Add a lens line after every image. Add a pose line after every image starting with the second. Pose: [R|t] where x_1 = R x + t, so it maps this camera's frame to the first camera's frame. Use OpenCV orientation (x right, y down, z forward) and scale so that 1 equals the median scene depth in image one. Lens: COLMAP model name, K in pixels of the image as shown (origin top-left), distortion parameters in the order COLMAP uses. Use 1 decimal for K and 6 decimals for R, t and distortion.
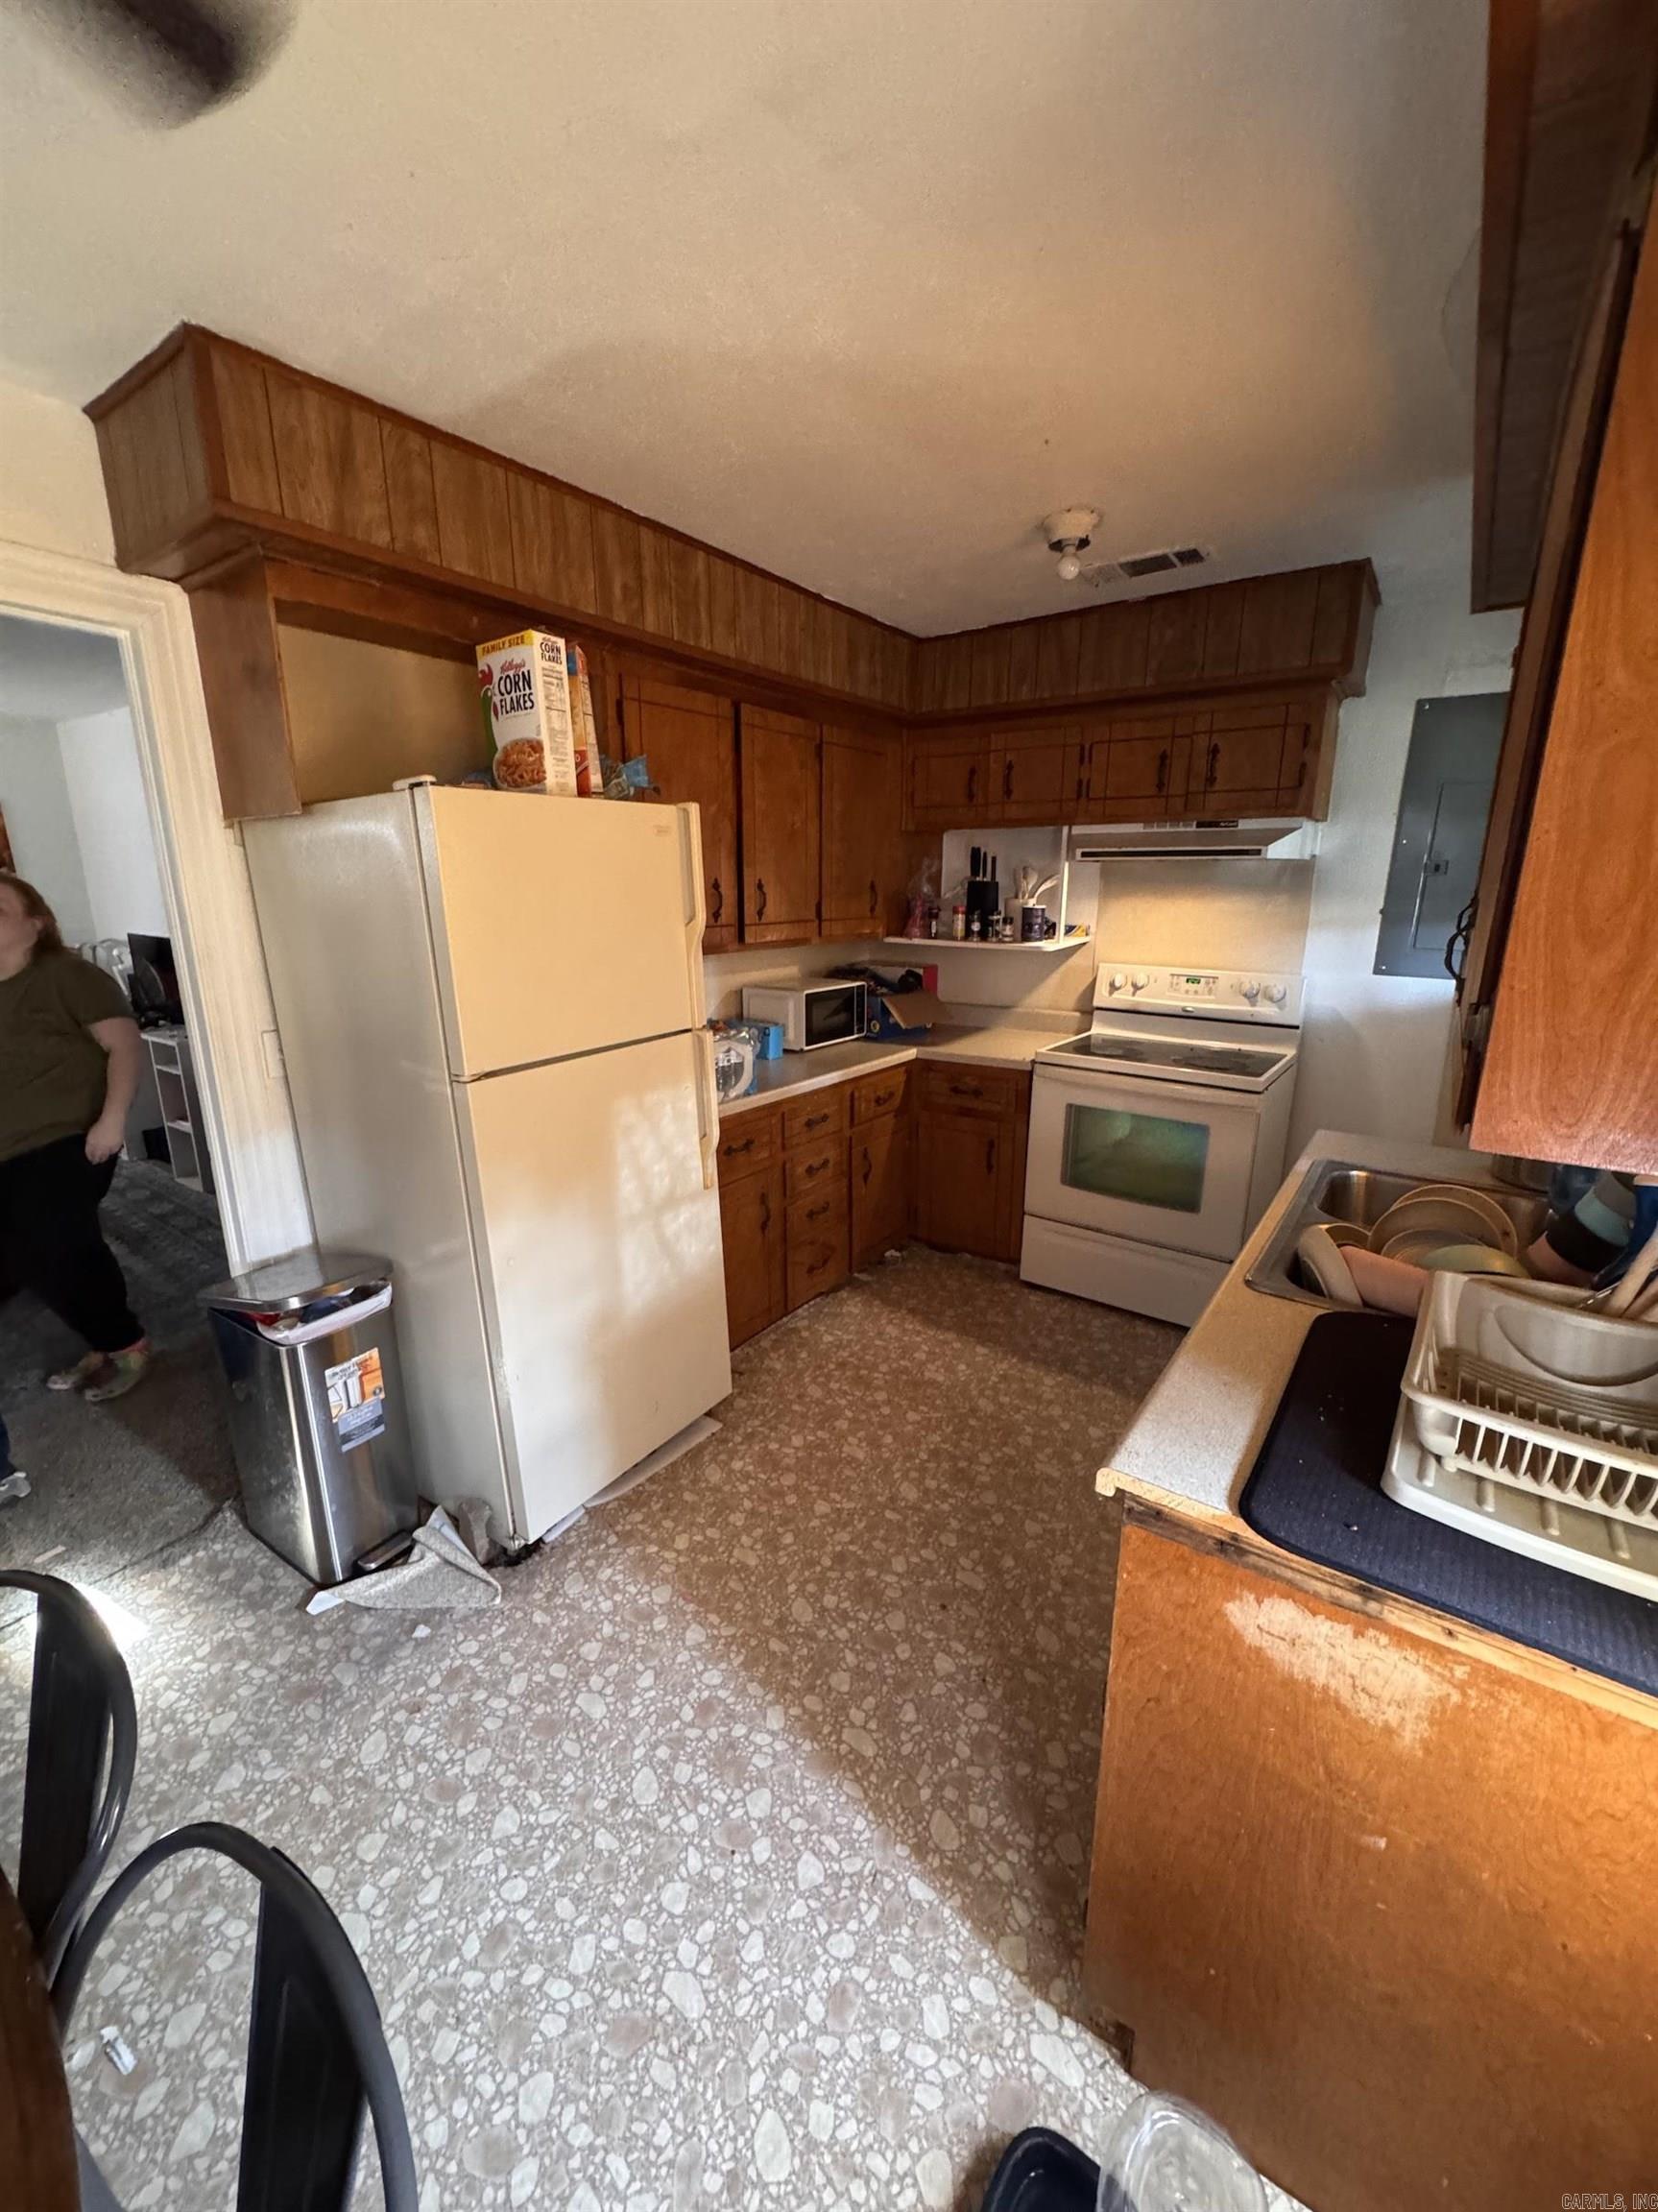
lens RADIAL K [[883.9, 0, 833.2], [0, 883.9, 1108.5], [0, 0, 1]] dist [0.004346, 0.000569]
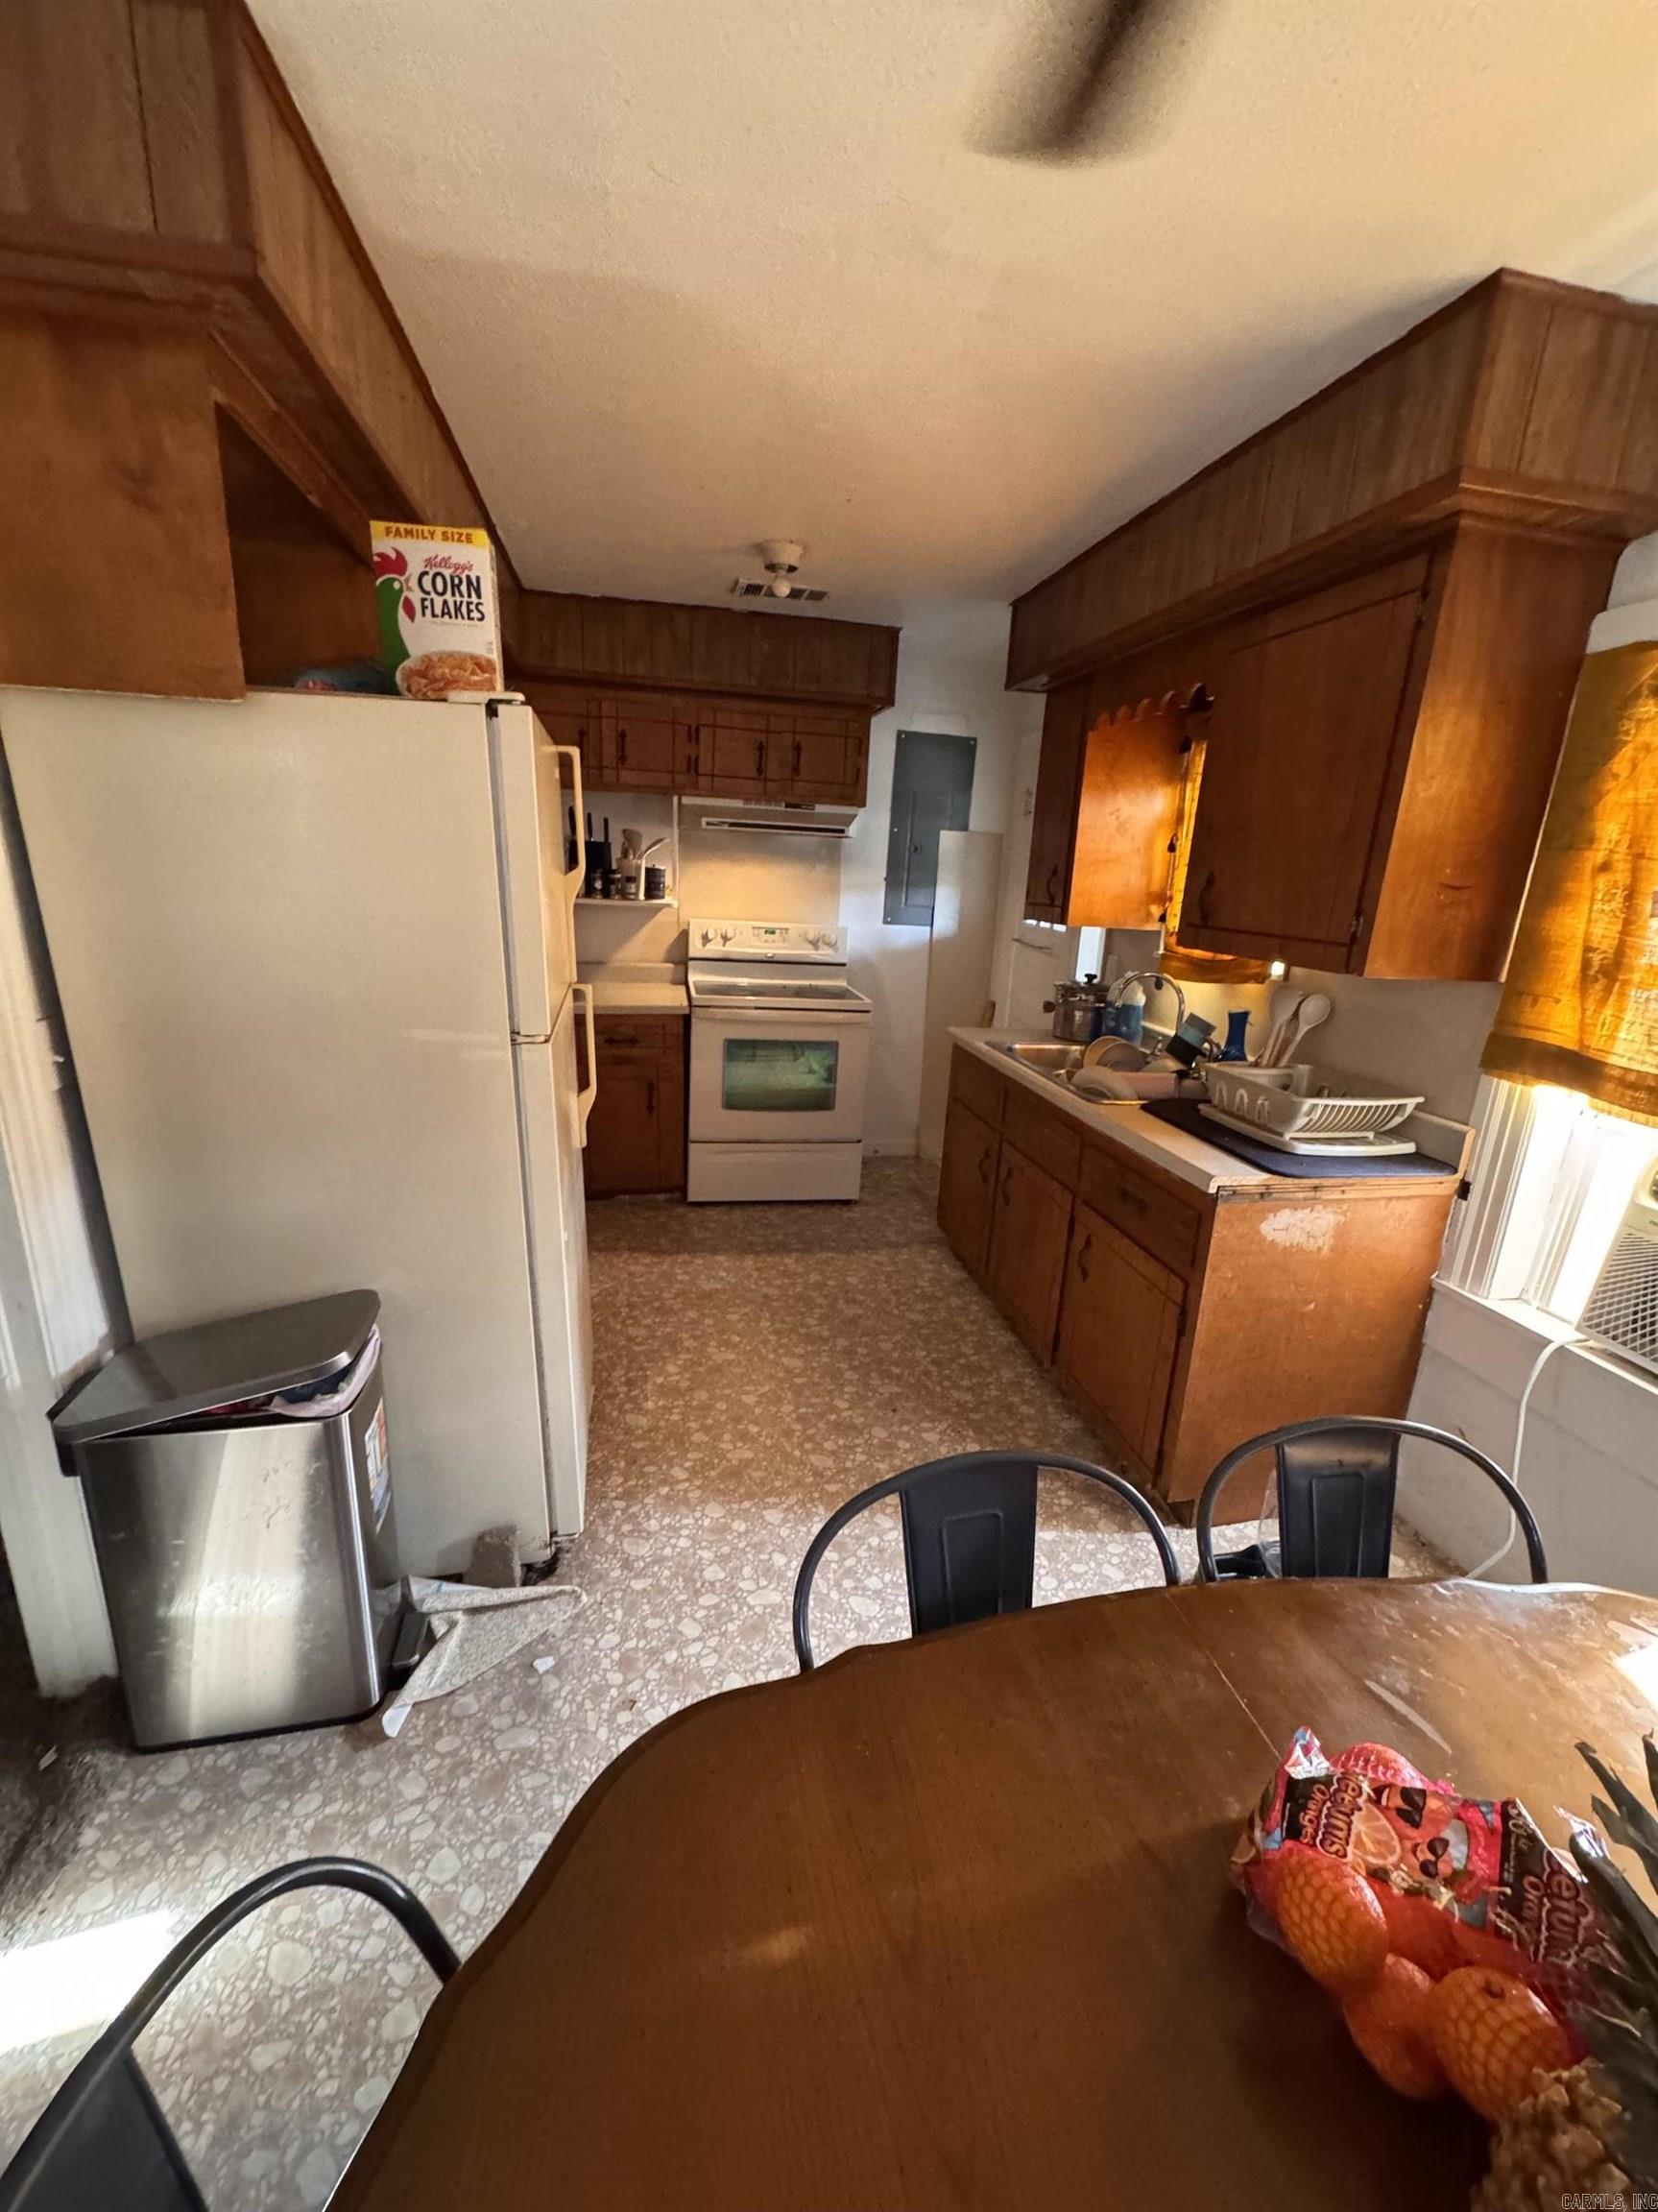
lens RADIAL K [[883.9, 0, 830.8], [0, 883.9, 1104.6], [0, 0, 1]] dist [0.004346, 0.000569]
pose [[0.687165, -0.156930, 0.709350, -0.606465], [0.135242, 0.986956, 0.087333, -0.003412], [-0.713802, 0.035922, 0.699425, 0.112192]]
